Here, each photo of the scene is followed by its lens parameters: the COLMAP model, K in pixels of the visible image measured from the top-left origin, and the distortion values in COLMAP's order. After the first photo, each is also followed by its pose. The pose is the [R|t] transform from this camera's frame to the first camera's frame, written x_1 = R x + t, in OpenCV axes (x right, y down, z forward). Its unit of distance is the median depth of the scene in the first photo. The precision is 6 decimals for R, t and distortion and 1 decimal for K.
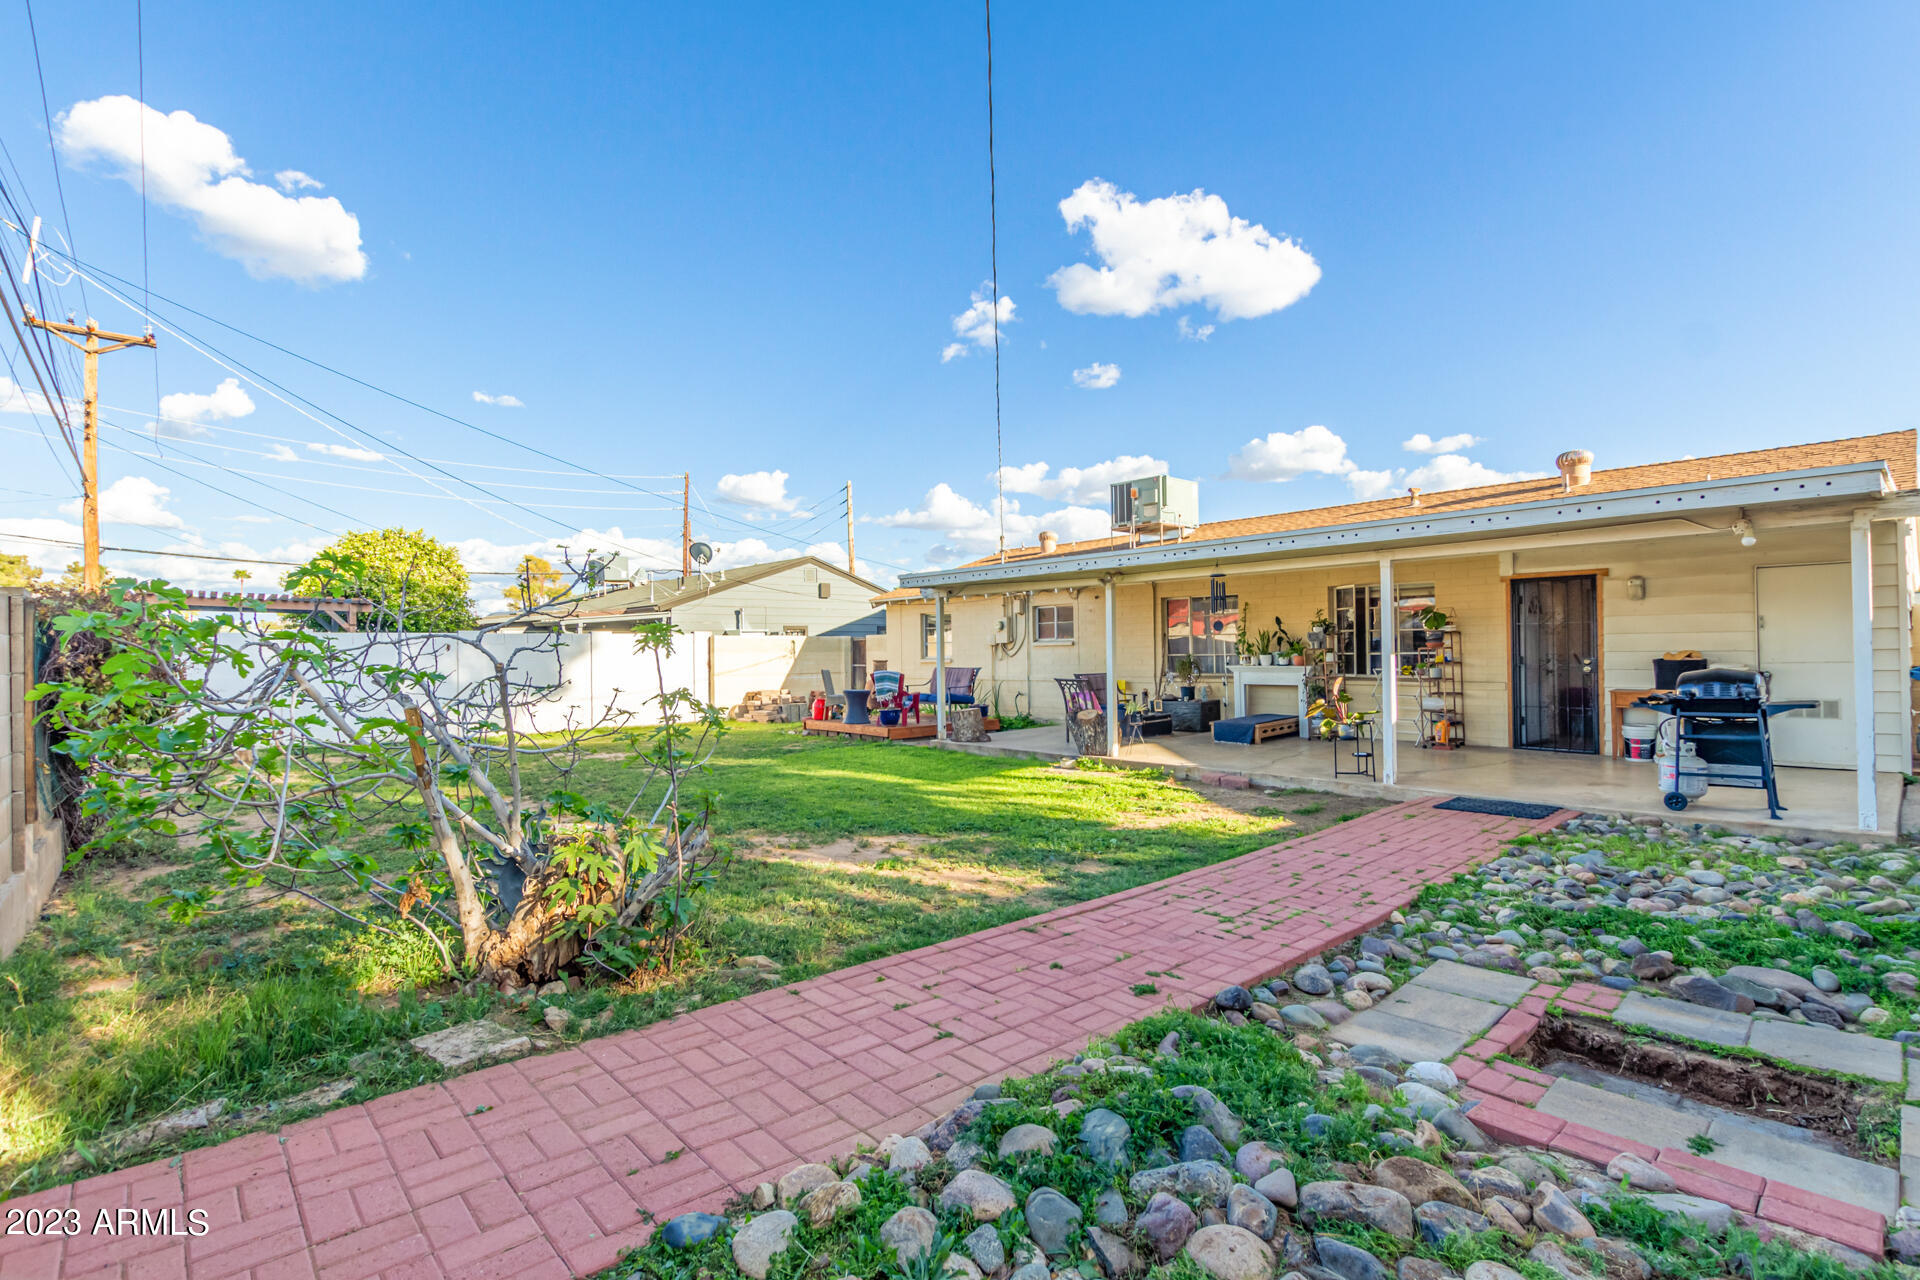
lens RADIAL K [[896.9, 0, 954.3], [0, 896.9, 646.8], [0, 0, 1]] dist [0.007708, -0.001307]
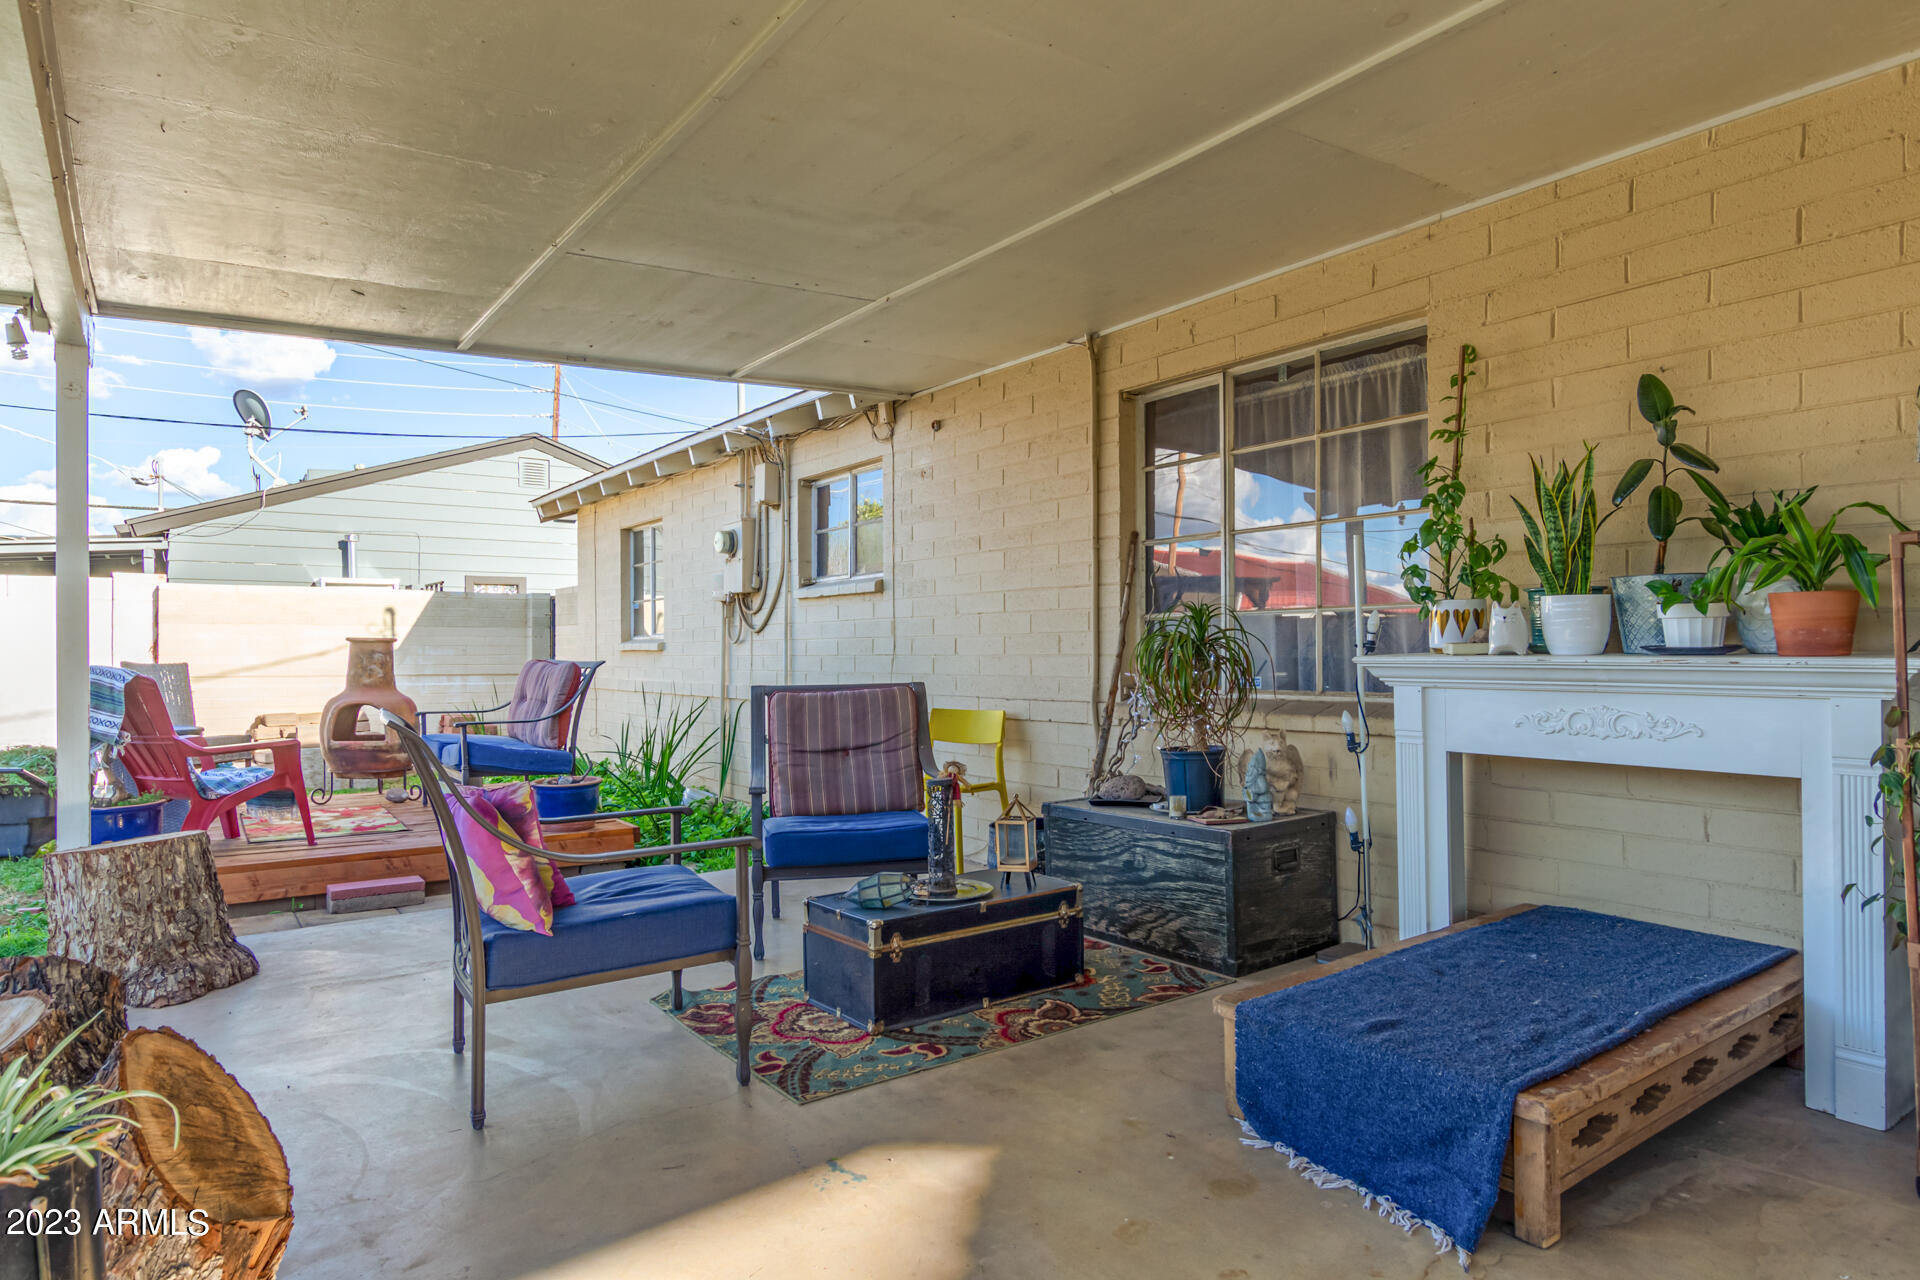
lens RADIAL K [[1133.9, 0, 947.2], [0, 1133.9, 642.2], [0, 0, 1]] dist [0.004442, 0.001519]
pose [[0.992040, 0.009605, -0.125553, 0.233966], [-0.009973, 0.999948, -0.002305, 0.018753], [0.125524, 0.003539, 0.992084, 0.707415]]
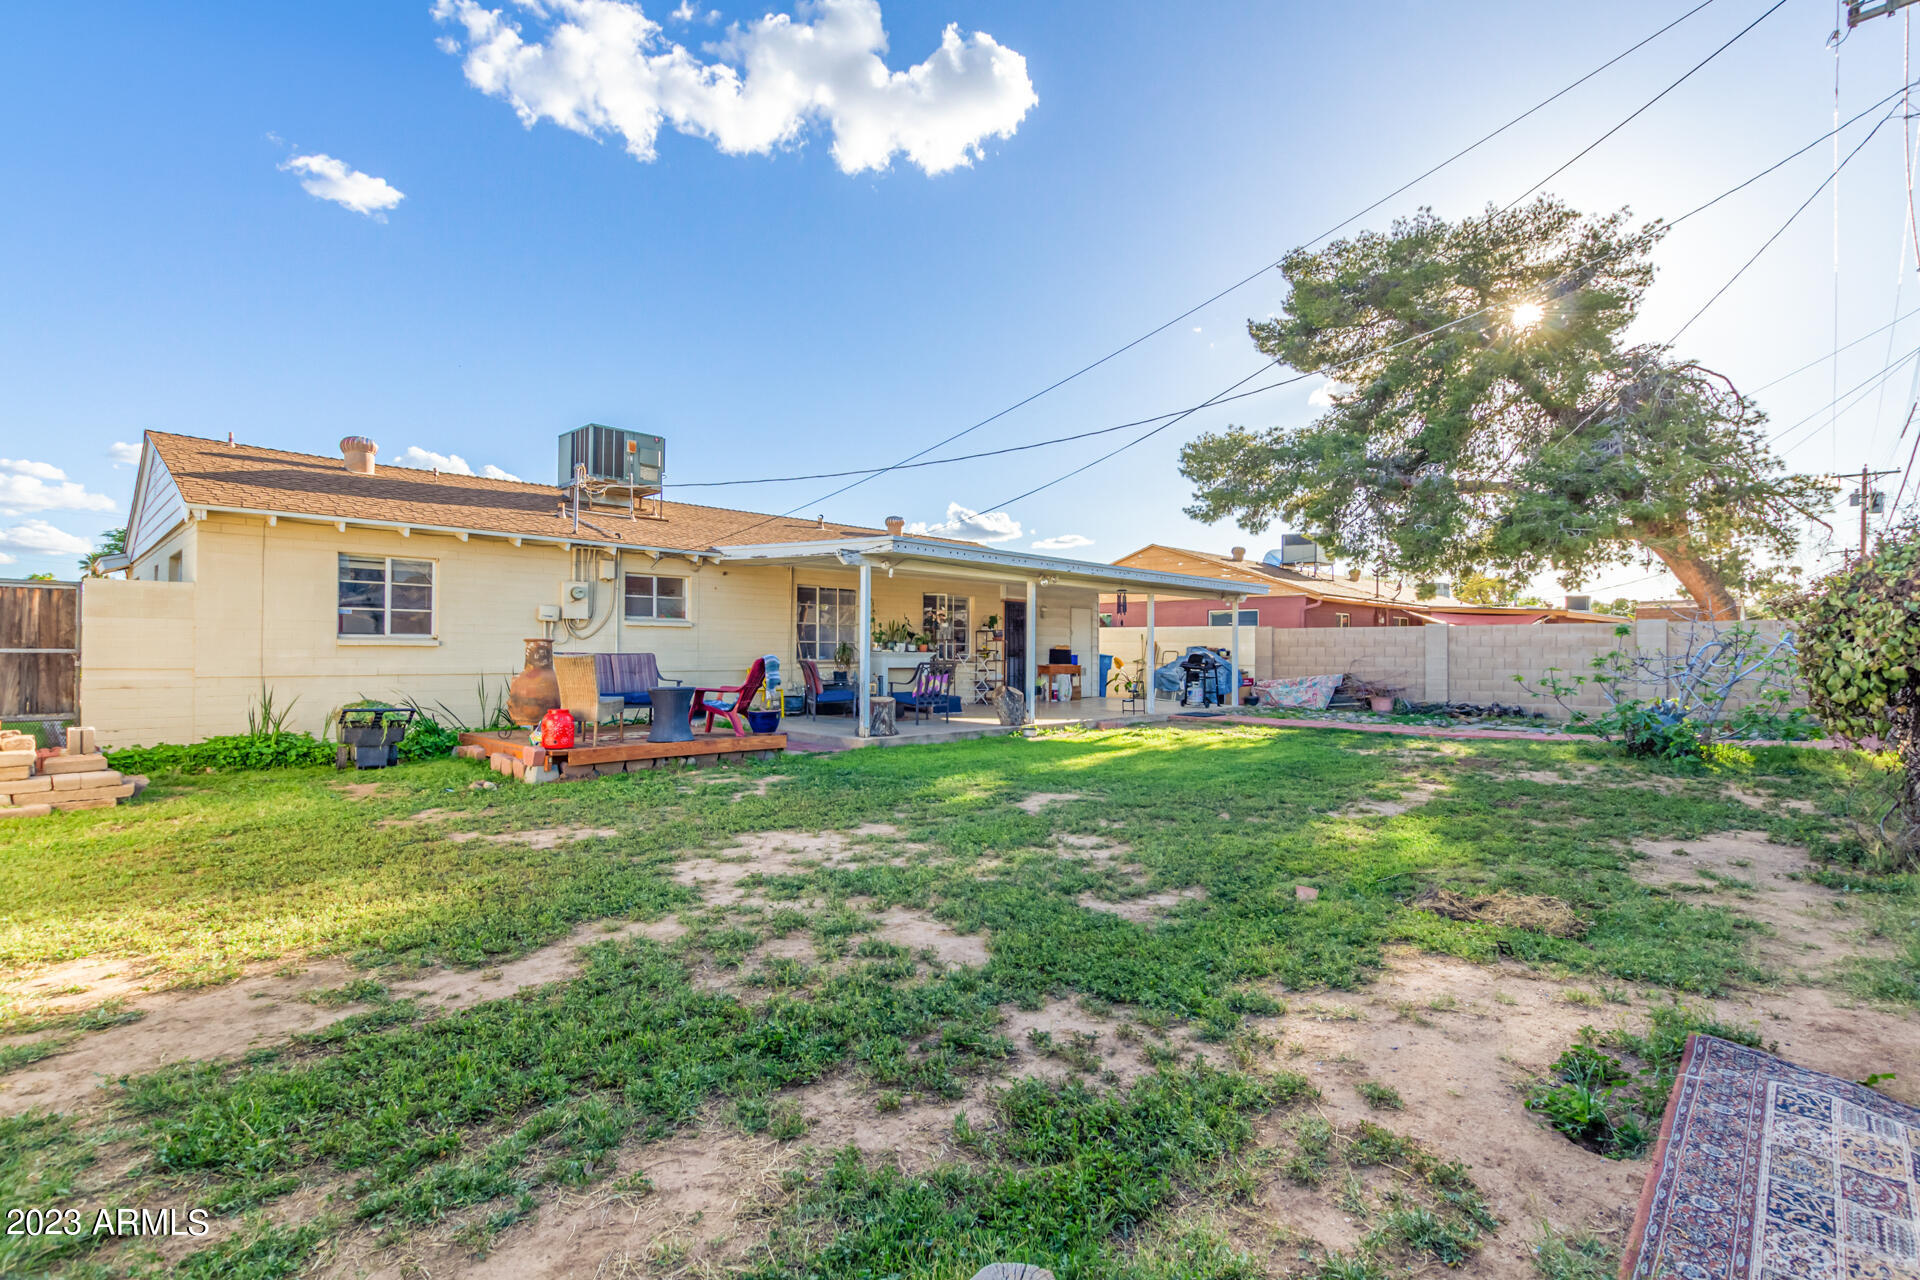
lens RADIAL K [[896.9, 0, 961.0], [0, 896.9, 641.0], [0, 0, 1]] dist [0.007708, -0.001307]
pose [[-0.066970, 0.013600, 0.997662, -0.814367], [-0.022466, 0.999633, -0.015135, 0.020923], [-0.997502, -0.023427, -0.066640, 0.919296]]
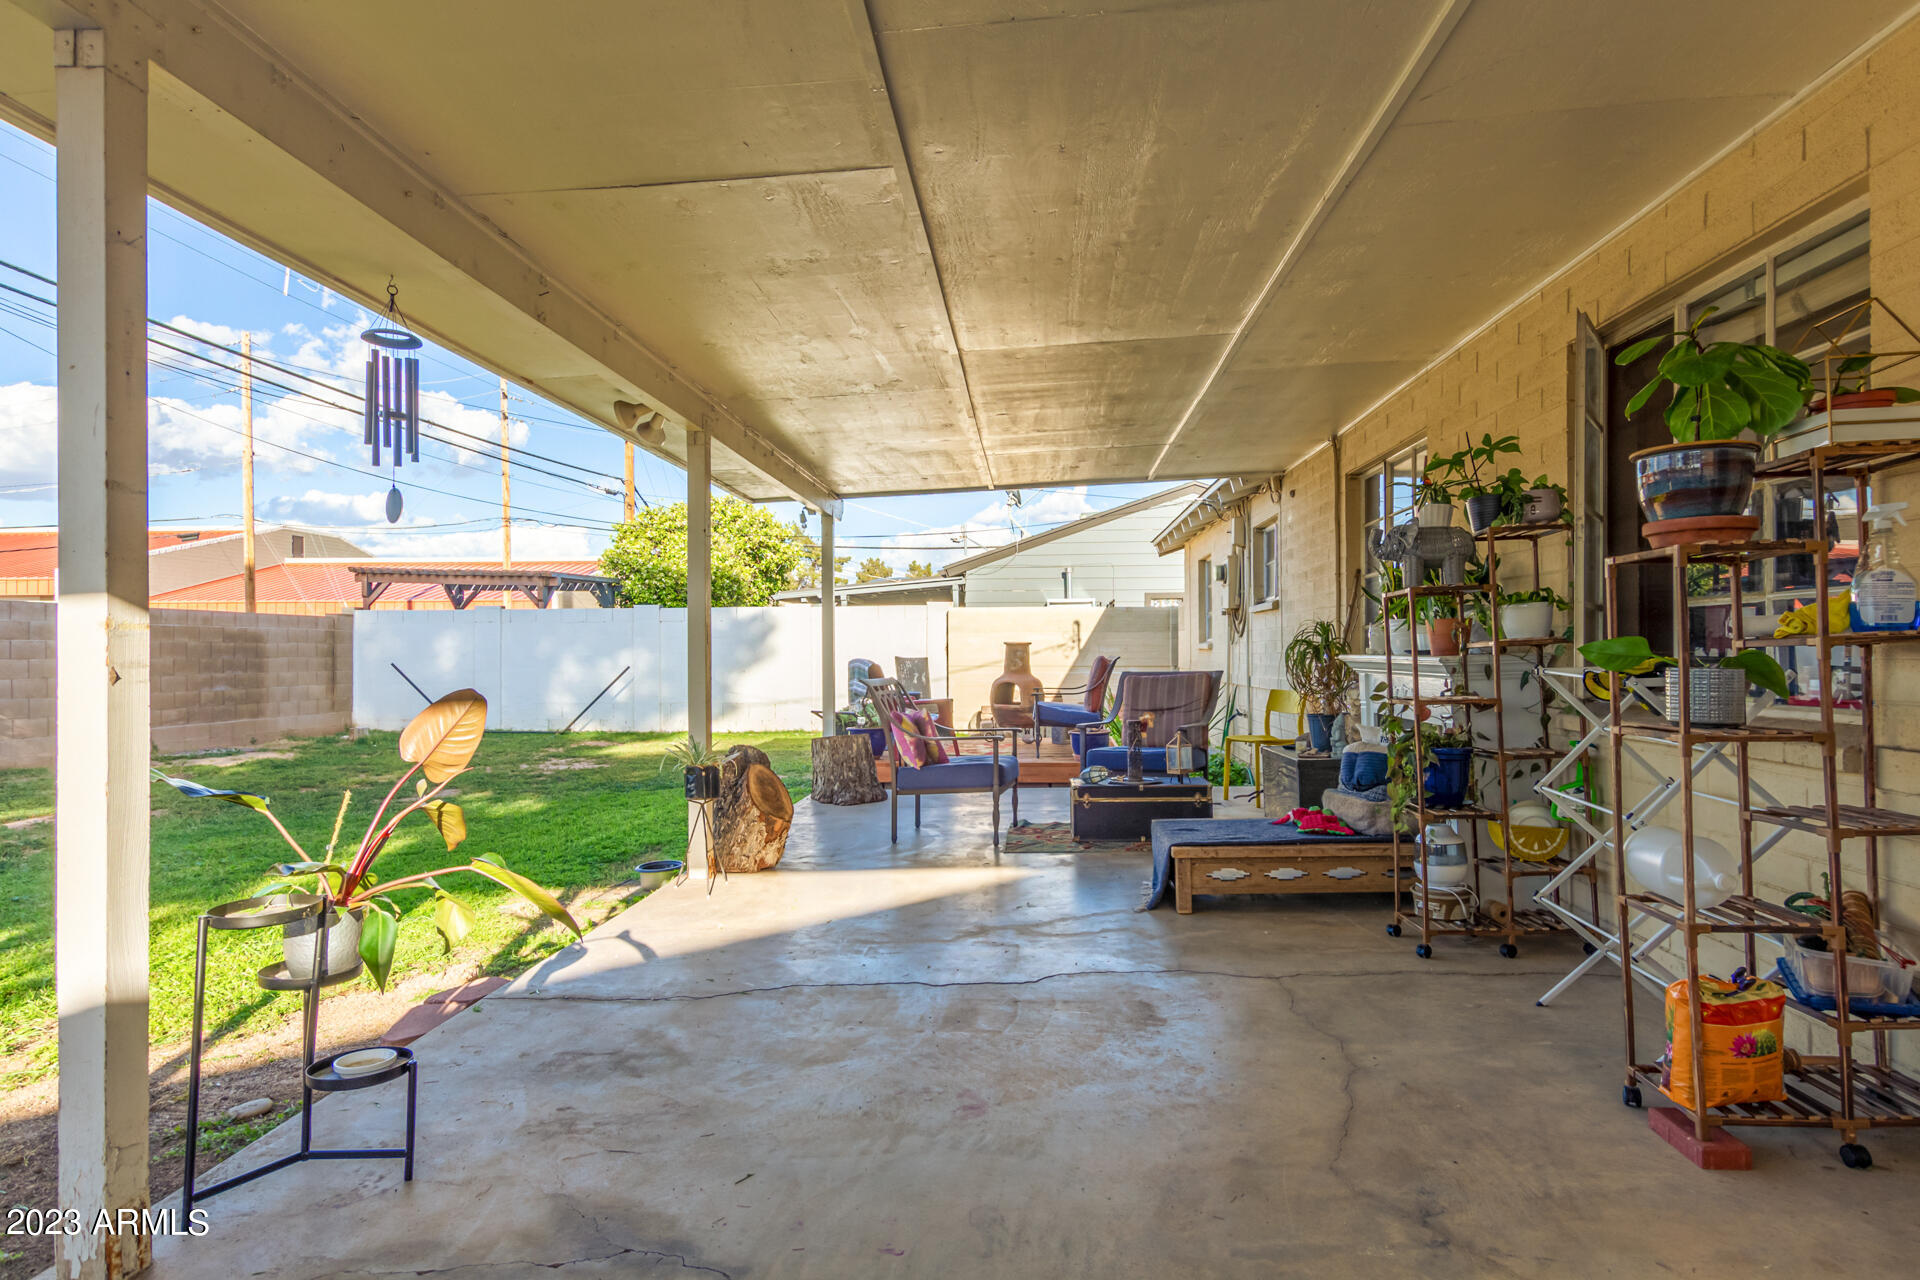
lens RADIAL K [[1116.2, 0, 967.3], [0, 1116.2, 653.0], [0, 0, 1]] dist [0.013077, 0.000581]
pose [[0.687754, 0.012351, -0.725838, 0.494564], [-0.002361, 0.999888, 0.014778, 0.013831], [0.725940, -0.008449, 0.687707, 0.586753]]
